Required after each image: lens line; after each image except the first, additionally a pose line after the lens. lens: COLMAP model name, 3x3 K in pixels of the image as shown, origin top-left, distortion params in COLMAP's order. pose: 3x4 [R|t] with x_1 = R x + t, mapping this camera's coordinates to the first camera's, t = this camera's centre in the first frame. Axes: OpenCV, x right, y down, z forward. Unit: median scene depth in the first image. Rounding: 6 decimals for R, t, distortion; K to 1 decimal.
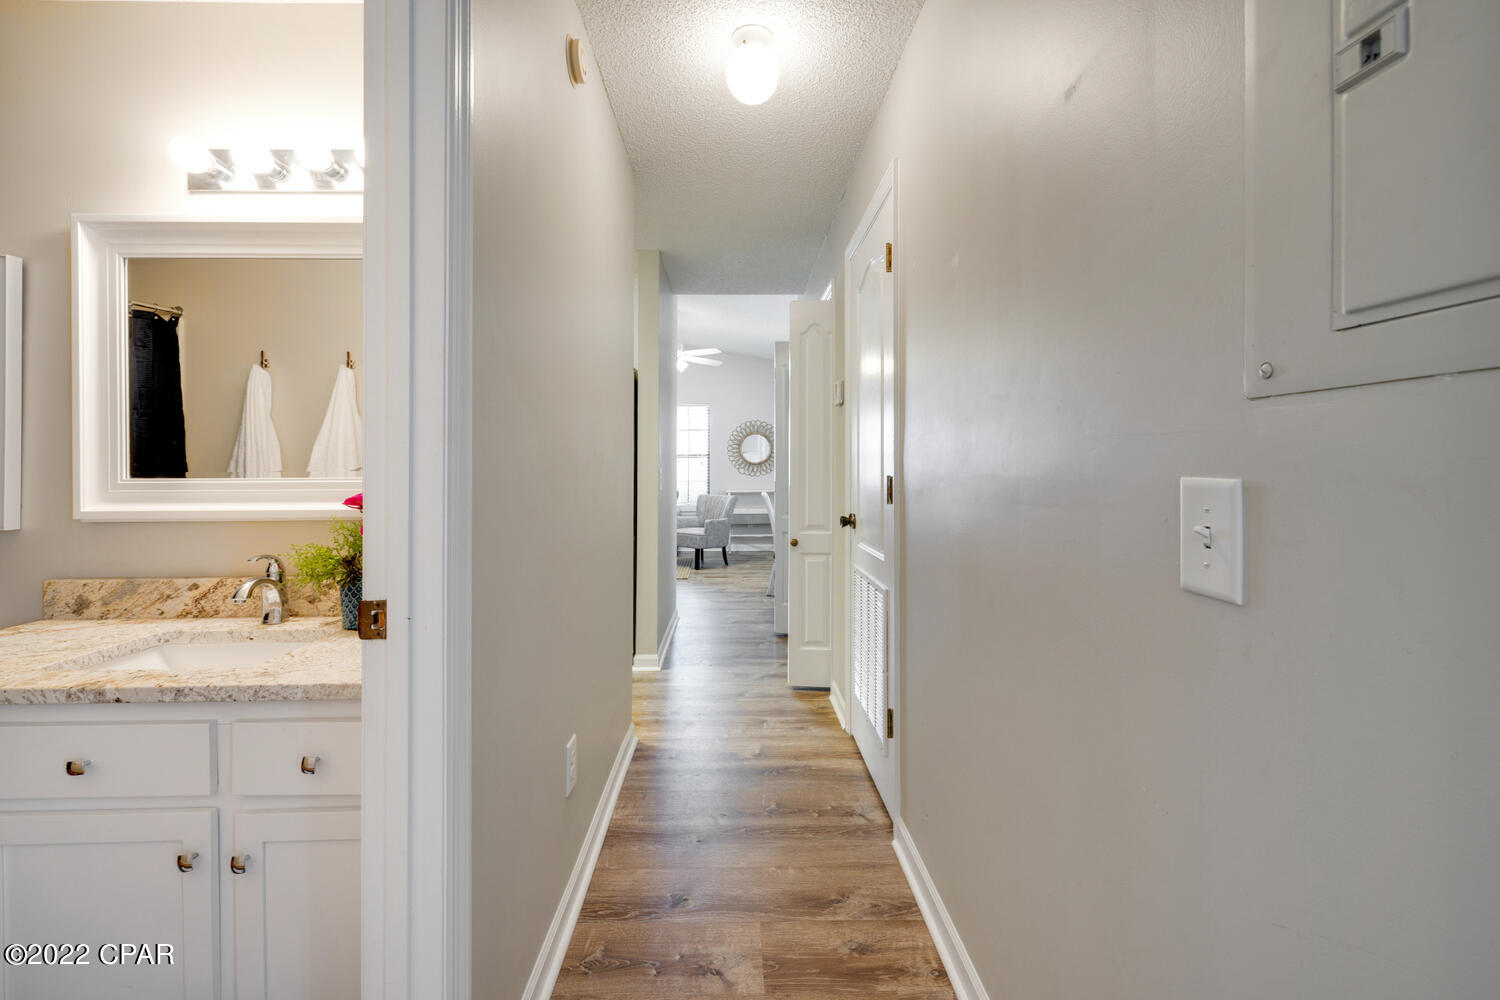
lens RADIAL K [[634.3, 0, 750.2], [0, 634.3, 465.9], [0, 0, 1]] dist [-0.009206, -0.000412]
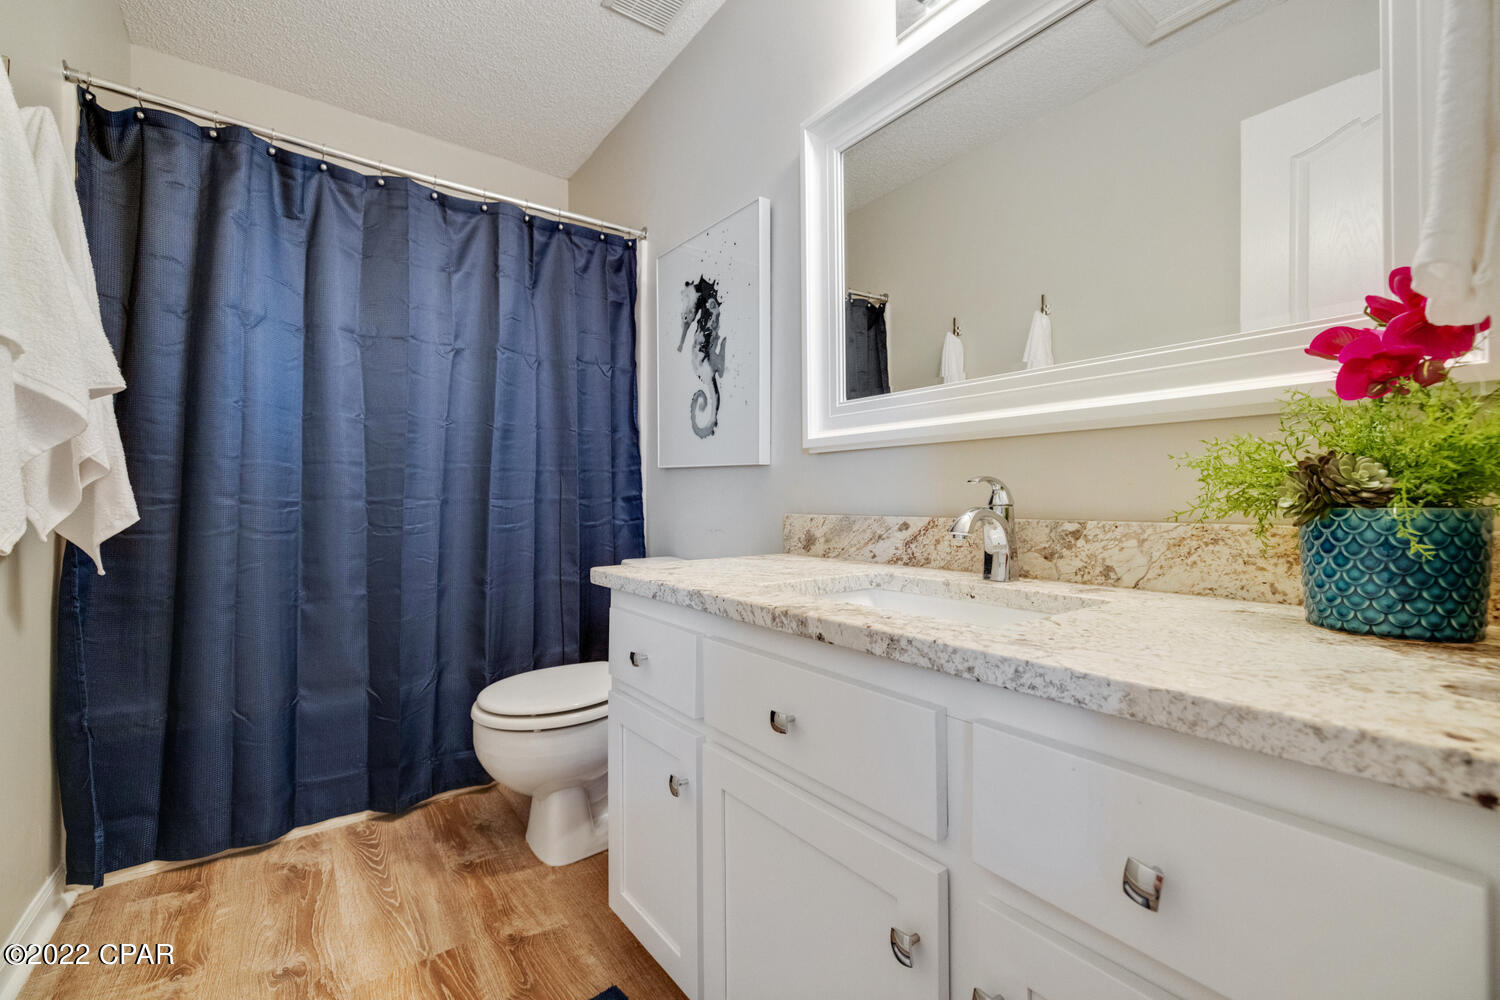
lens RADIAL K [[630.5, 0, 742.1], [0, 630.5, 471.9], [0, 0, 1]] dist [-0.001311, 0.000019]
pose [[0.571908, -0.026696, -0.819883, -0.367997], [-0.001372, 0.999438, -0.033499, 0.161321], [0.820317, 0.020284, 0.571550, 0.398932]]
